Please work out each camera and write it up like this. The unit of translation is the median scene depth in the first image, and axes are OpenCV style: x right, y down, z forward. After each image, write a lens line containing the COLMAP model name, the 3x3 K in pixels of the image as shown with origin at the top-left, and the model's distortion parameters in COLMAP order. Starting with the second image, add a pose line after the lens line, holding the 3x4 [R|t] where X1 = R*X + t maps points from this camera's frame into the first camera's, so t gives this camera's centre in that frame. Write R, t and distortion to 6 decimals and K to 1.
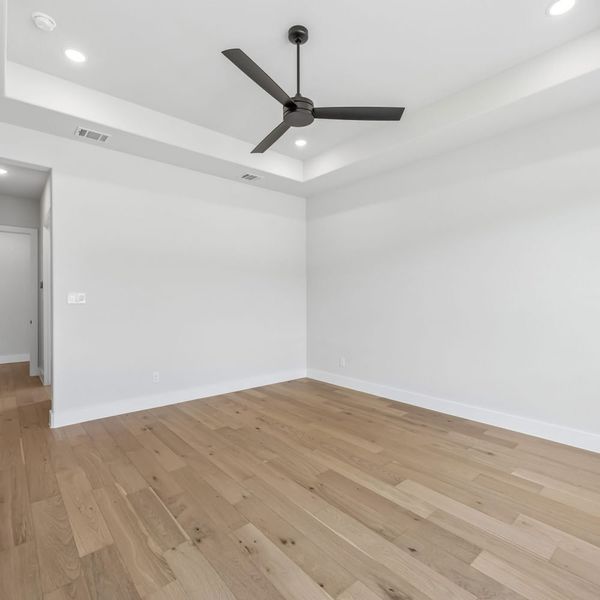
lens RADIAL K [[345.6, 0, 295.9], [0, 345.6, 298.0], [0, 0, 1]] dist [0.000761, -0.000132]
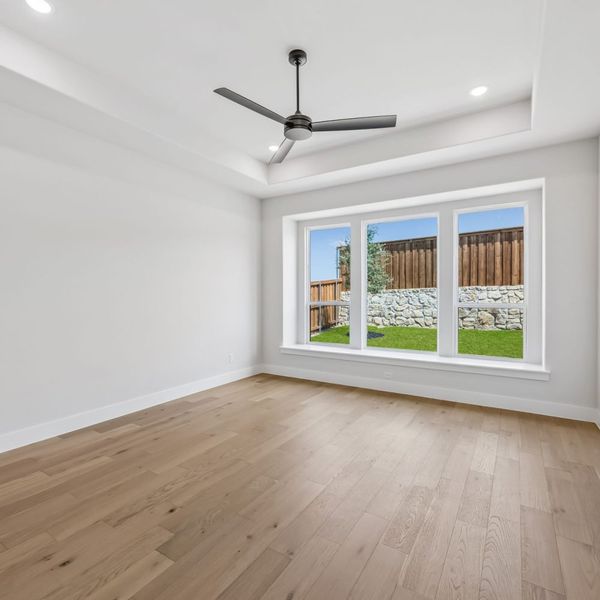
lens RADIAL K [[345.6, 0, 295.9], [0, 345.6, 298.0], [0, 0, 1]] dist [0.000761, -0.000132]
pose [[-0.301819, -0.004823, 0.953353, -0.752561], [0.001241, 0.999984, 0.005452, -0.002013], [-0.953364, 0.002829, -0.301808, 0.967008]]
